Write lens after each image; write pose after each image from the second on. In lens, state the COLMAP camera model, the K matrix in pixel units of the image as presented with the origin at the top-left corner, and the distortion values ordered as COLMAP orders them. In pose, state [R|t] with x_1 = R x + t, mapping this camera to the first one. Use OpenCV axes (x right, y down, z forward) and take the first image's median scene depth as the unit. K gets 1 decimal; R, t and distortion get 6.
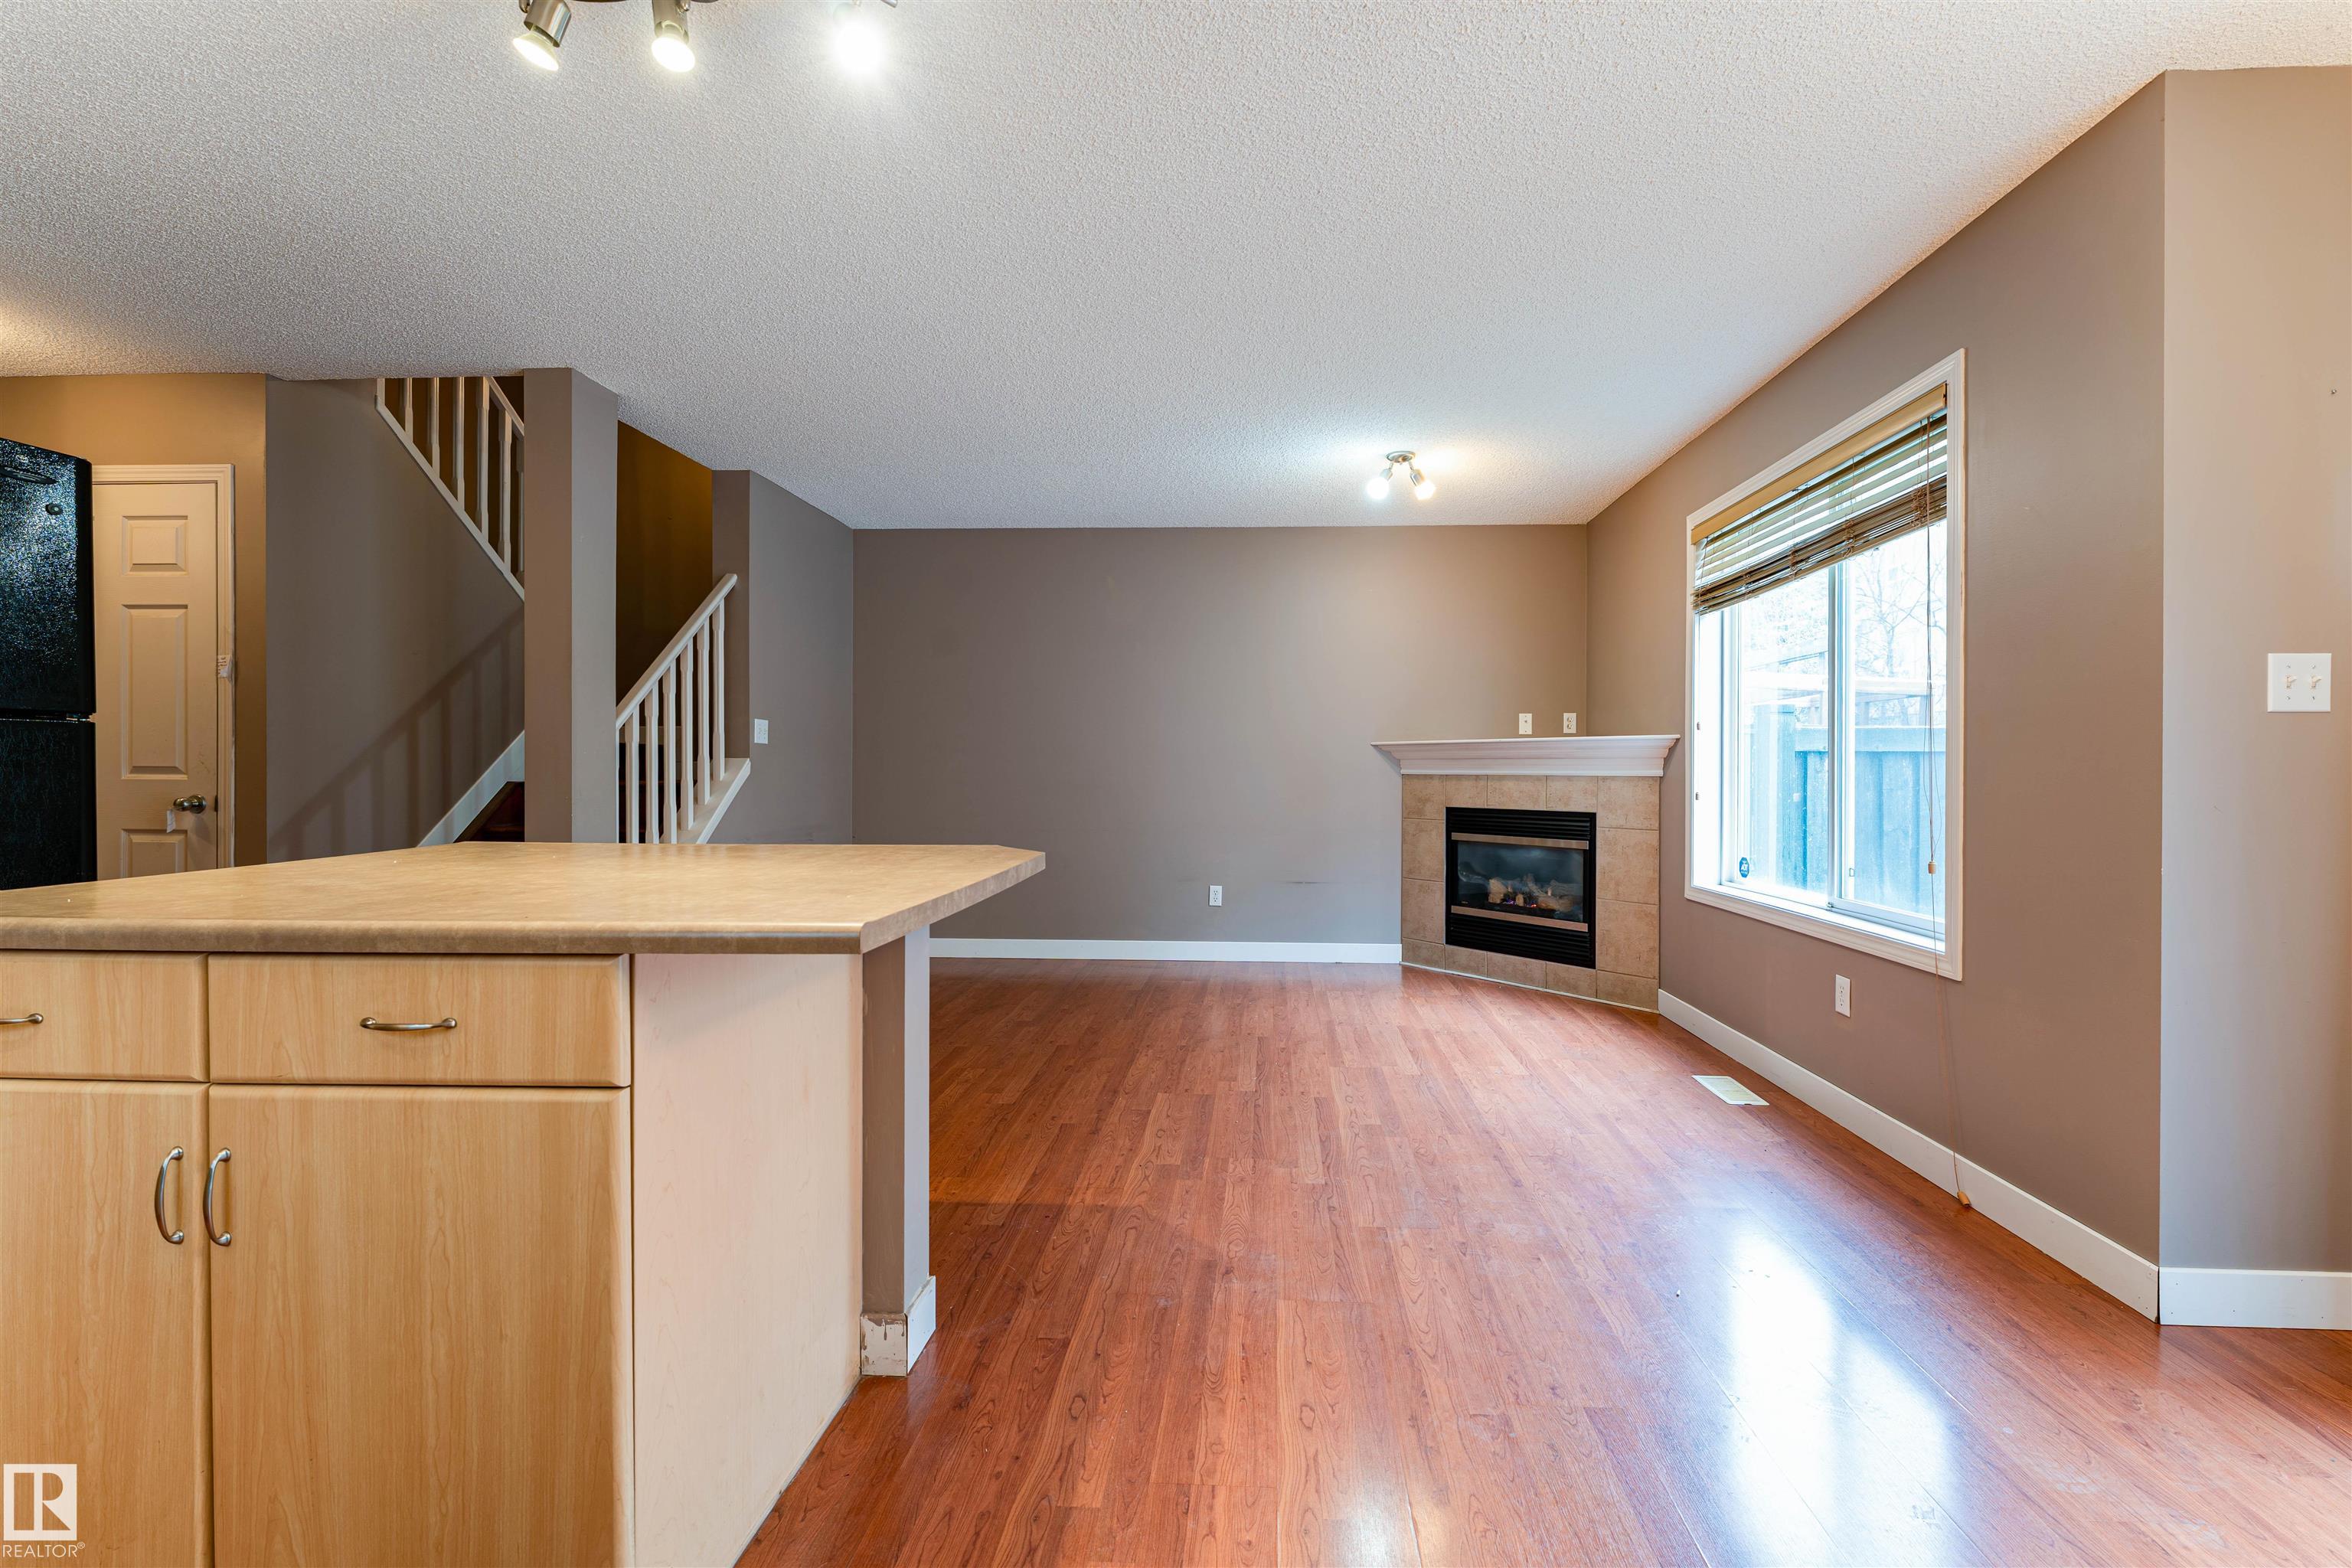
lens RADIAL K [[954.5, 0, 1215.2], [0, 954.5, 773.1], [0, 0, 1]] dist [0.001893, -0.000064]
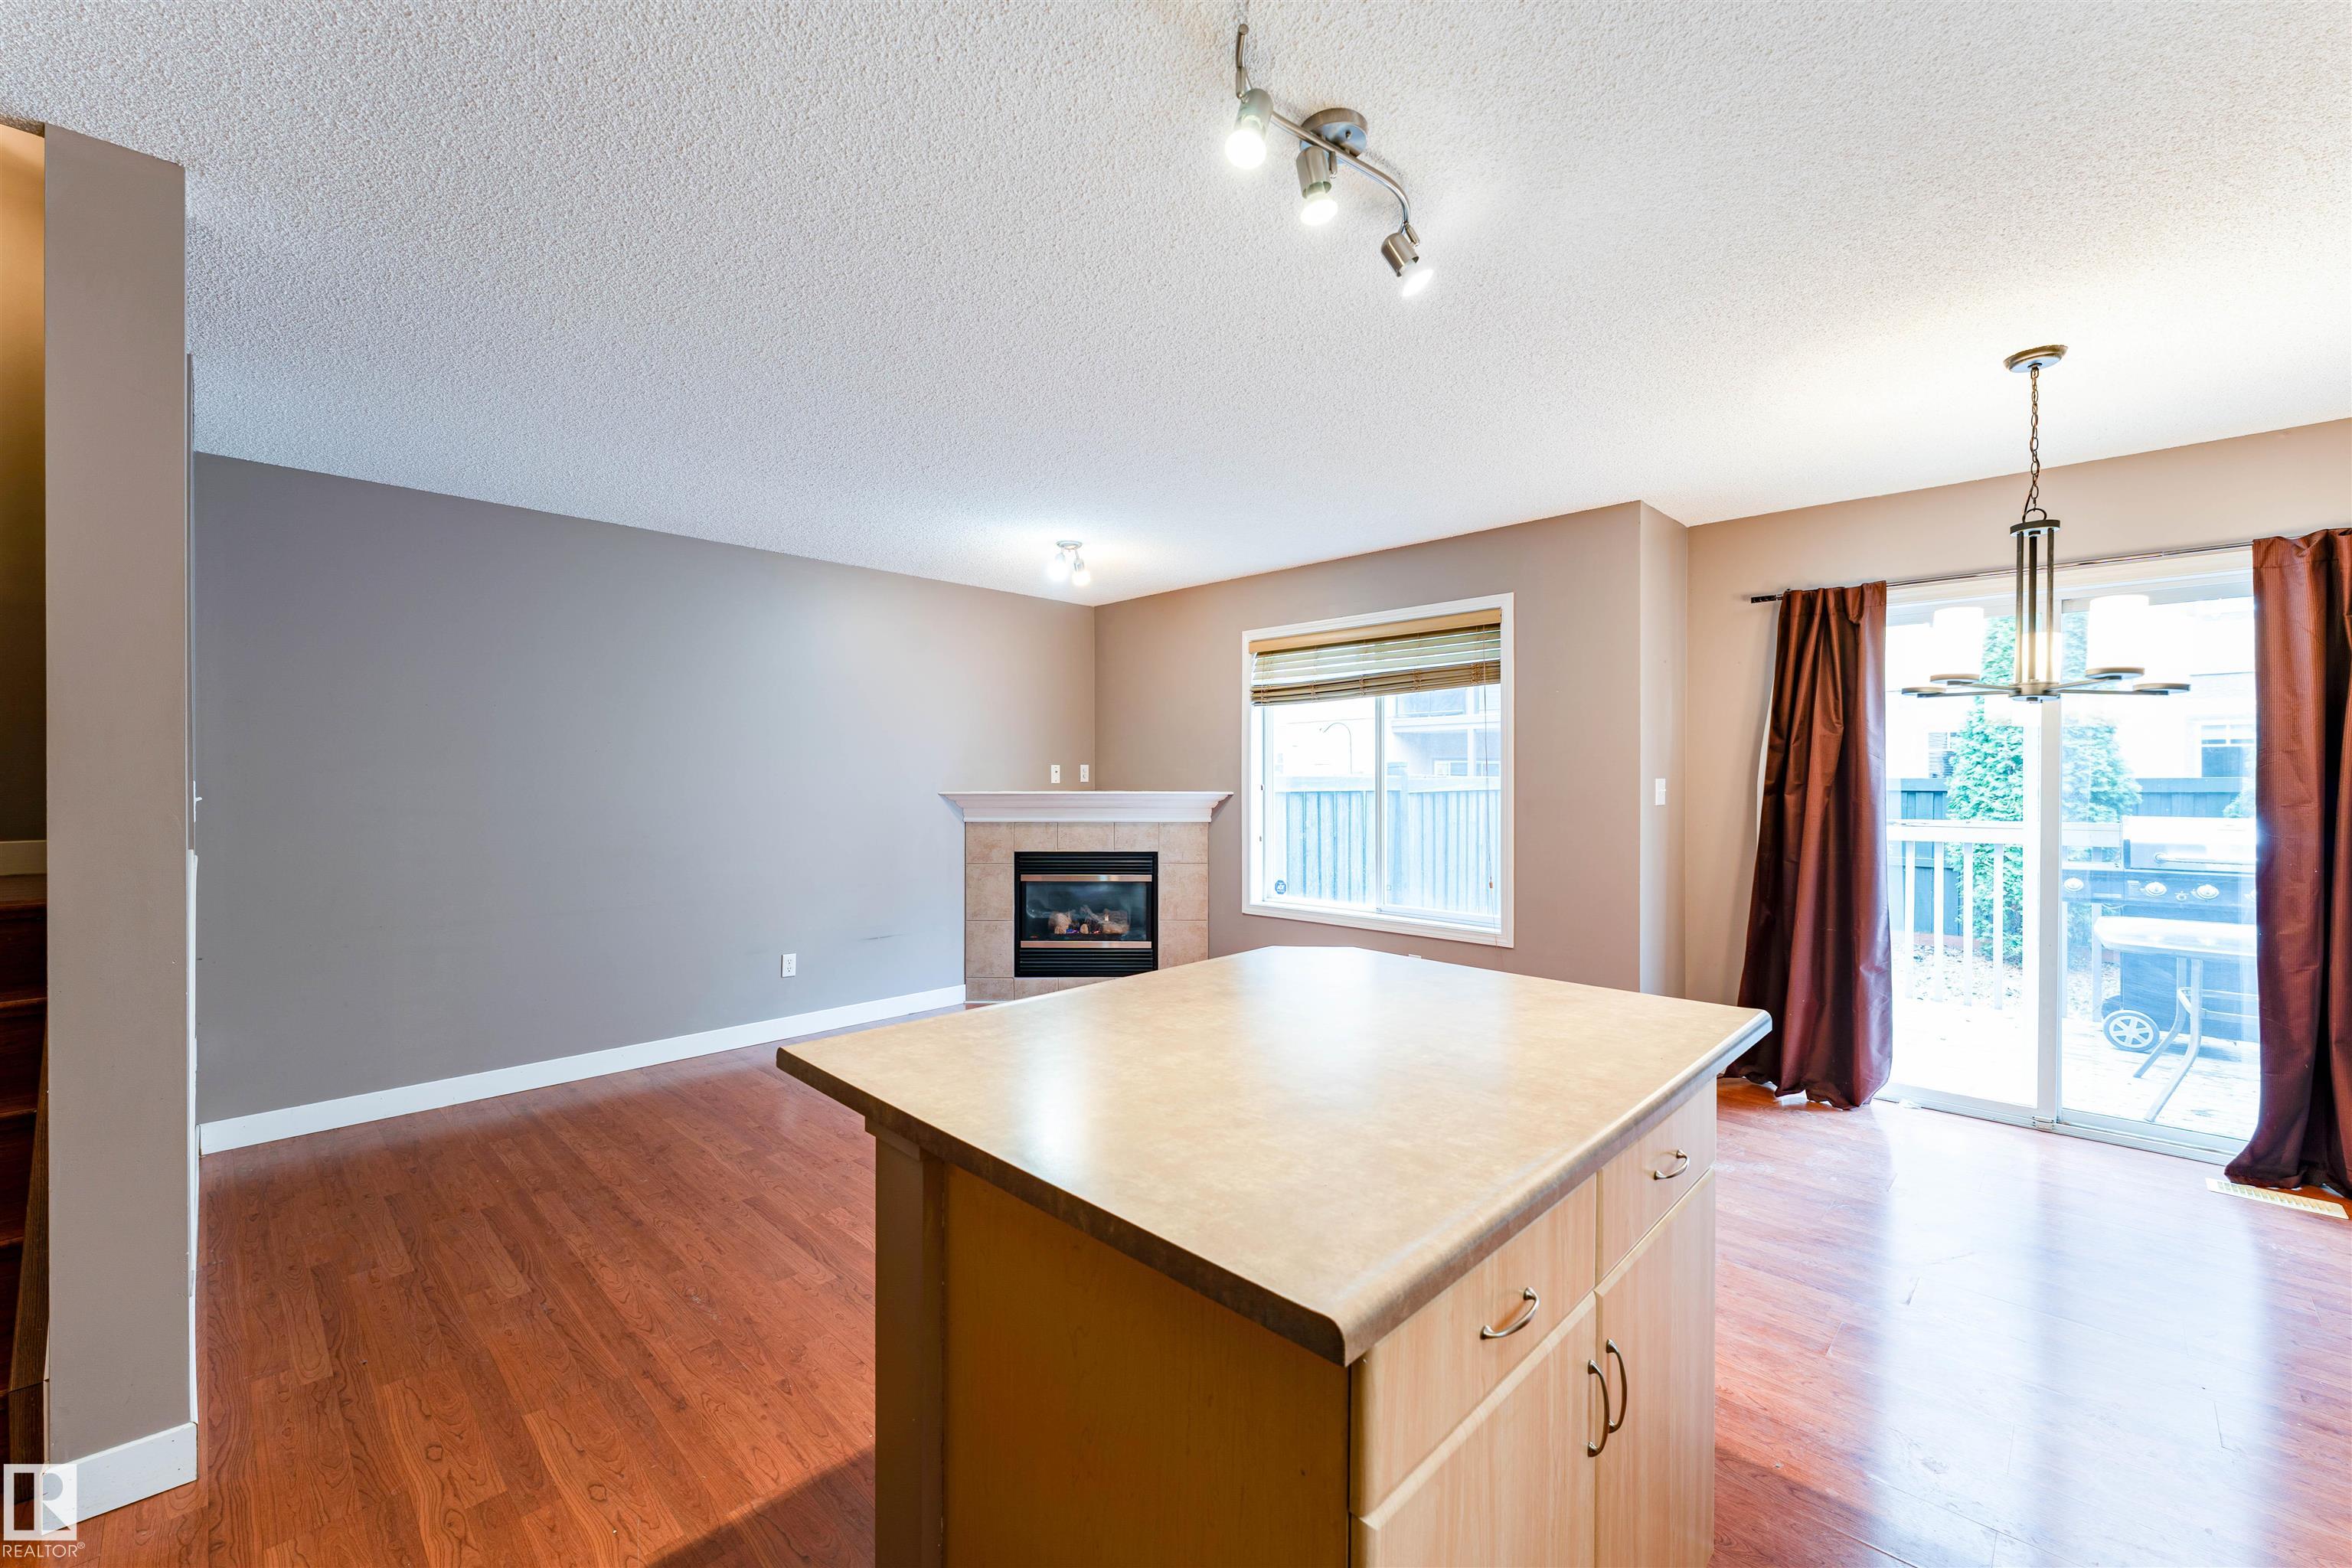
lens RADIAL K [[952.5, 0, 1176.0], [0, 952.5, 784.0], [0, 0, 1]] dist [0.002161, 0.000362]
pose [[0.657441, -0.009338, 0.753448, -0.534539], [0.005991, 0.999956, 0.007165, -0.056974], [-0.753482, -0.000197, 0.657468, 0.167166]]
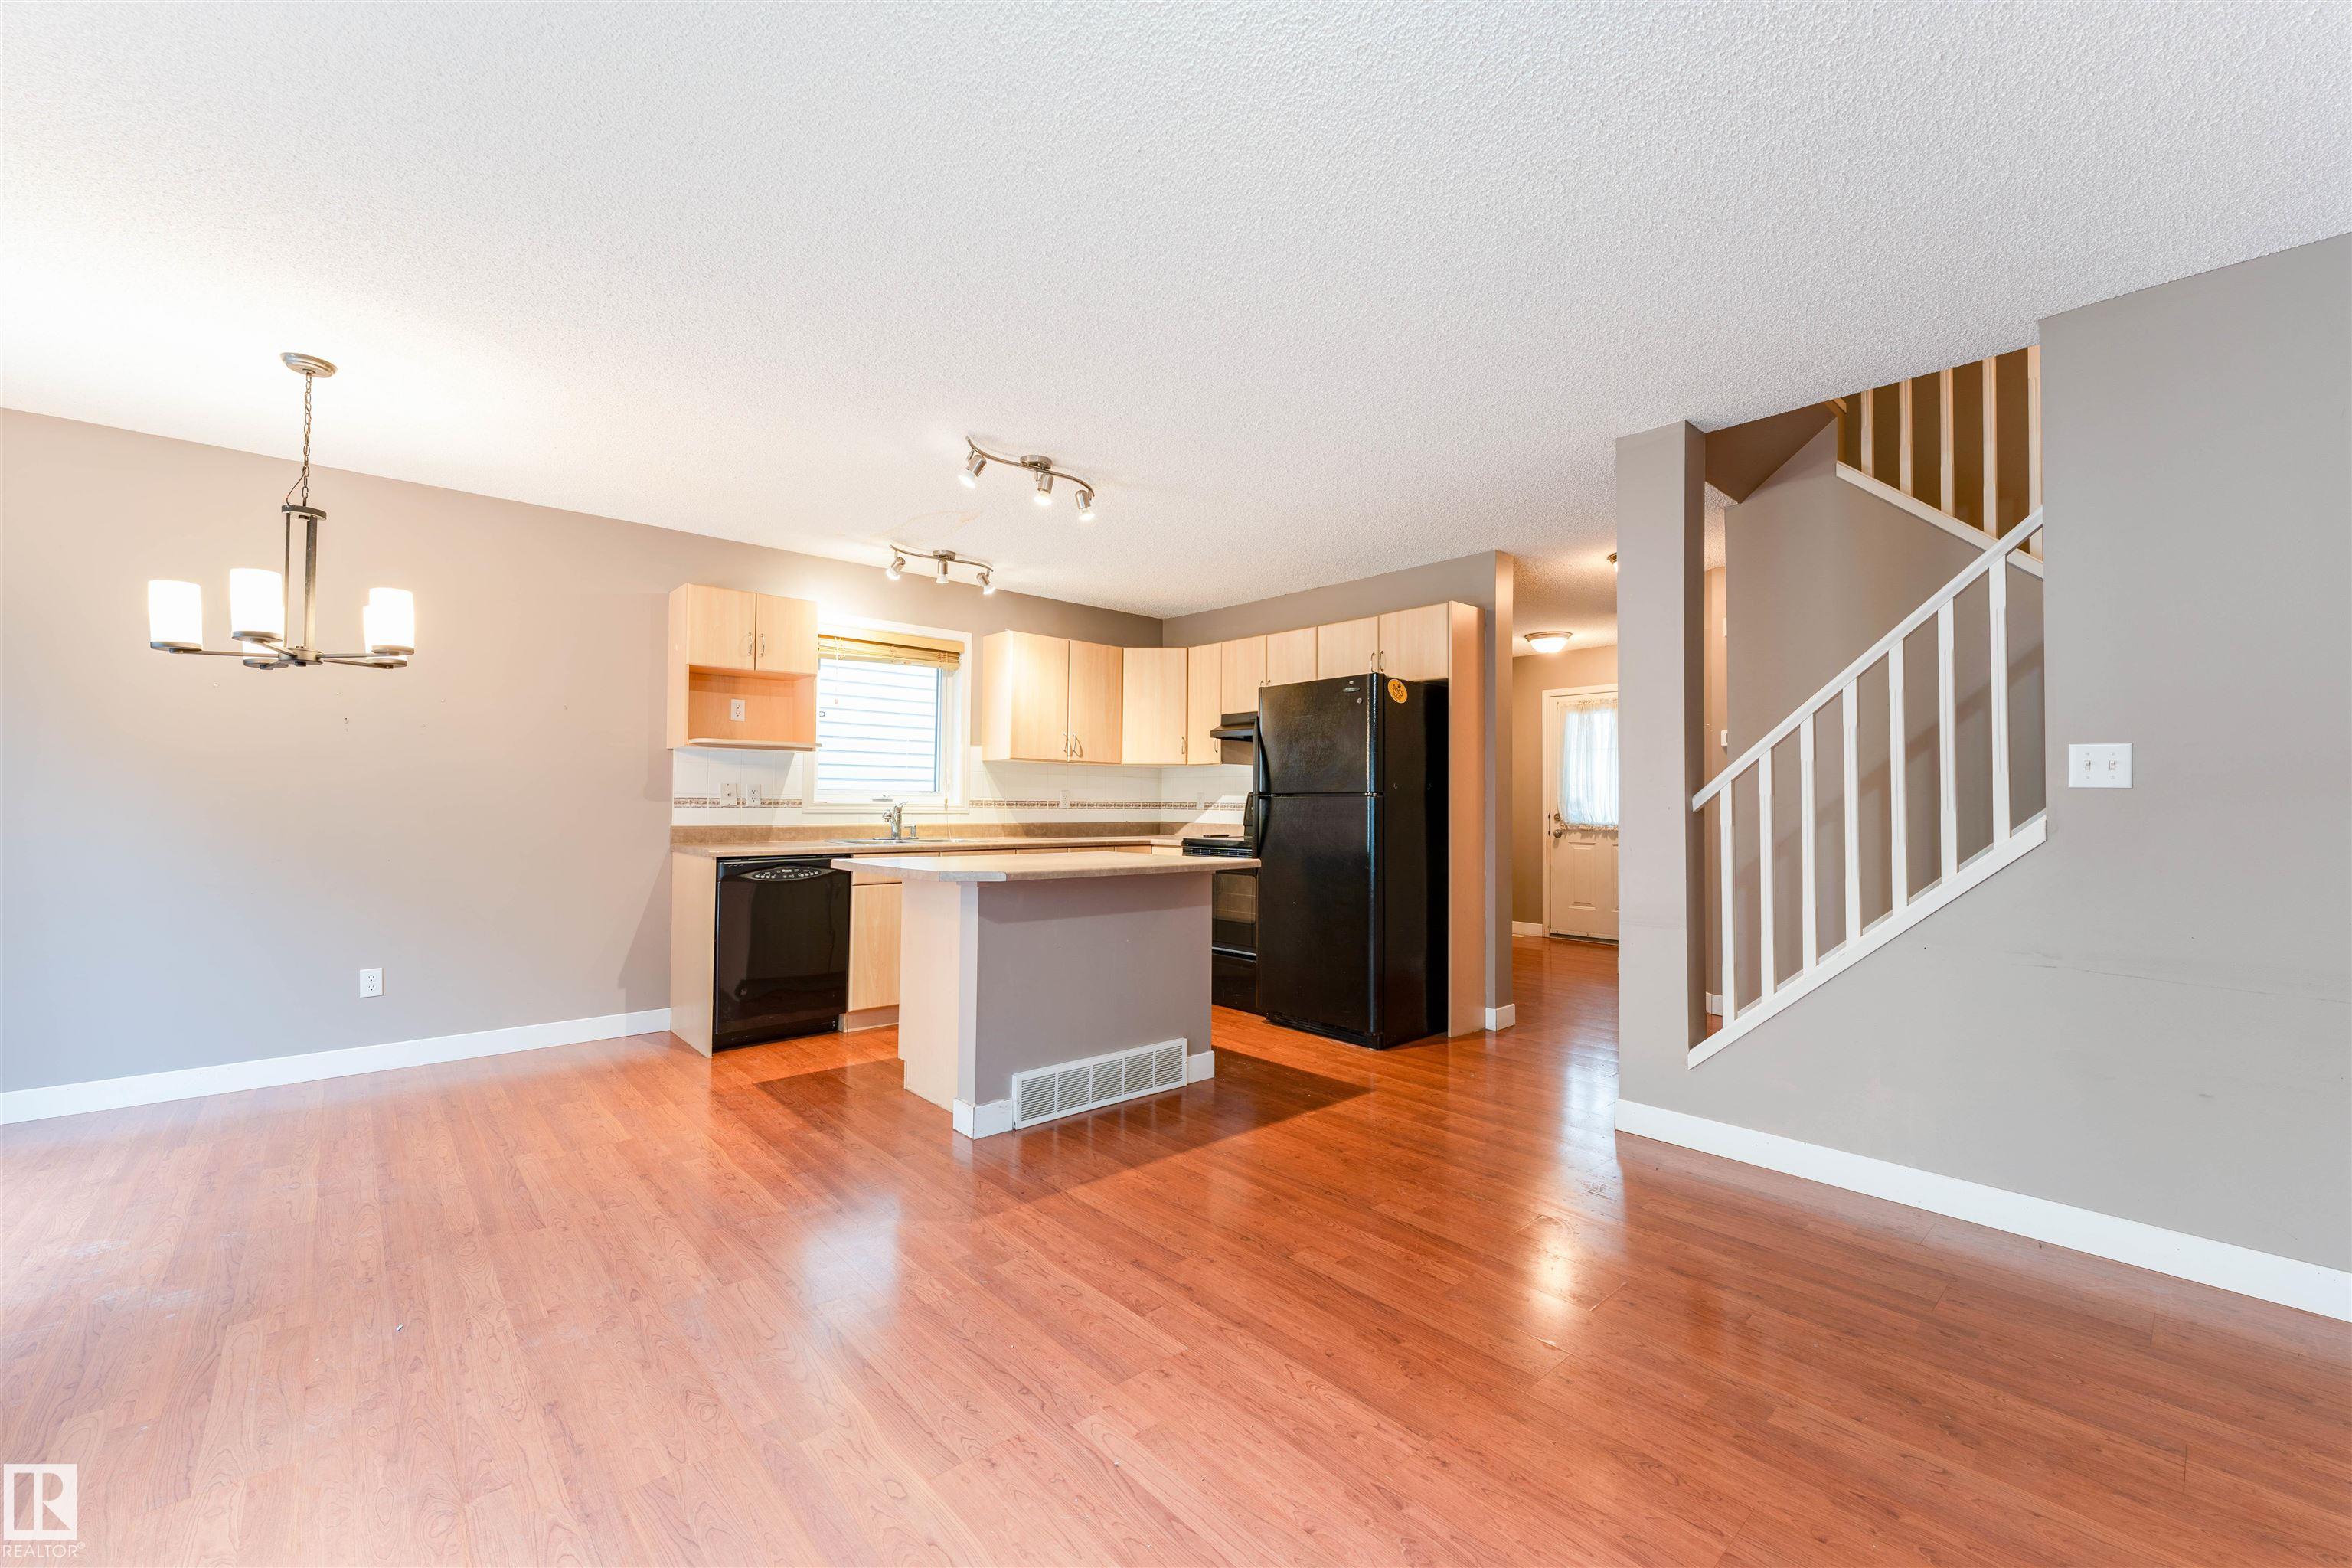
lens RADIAL K [[934.9, 0, 1177.2], [0, 934.9, 778.5], [0, 0, 1]] dist [0.001559, -0.000265]
pose [[-0.705836, -0.028757, -0.707791, 0.280193], [-0.013264, 0.999537, -0.027383, -0.013377], [0.708251, -0.009939, -0.705891, 1.036360]]
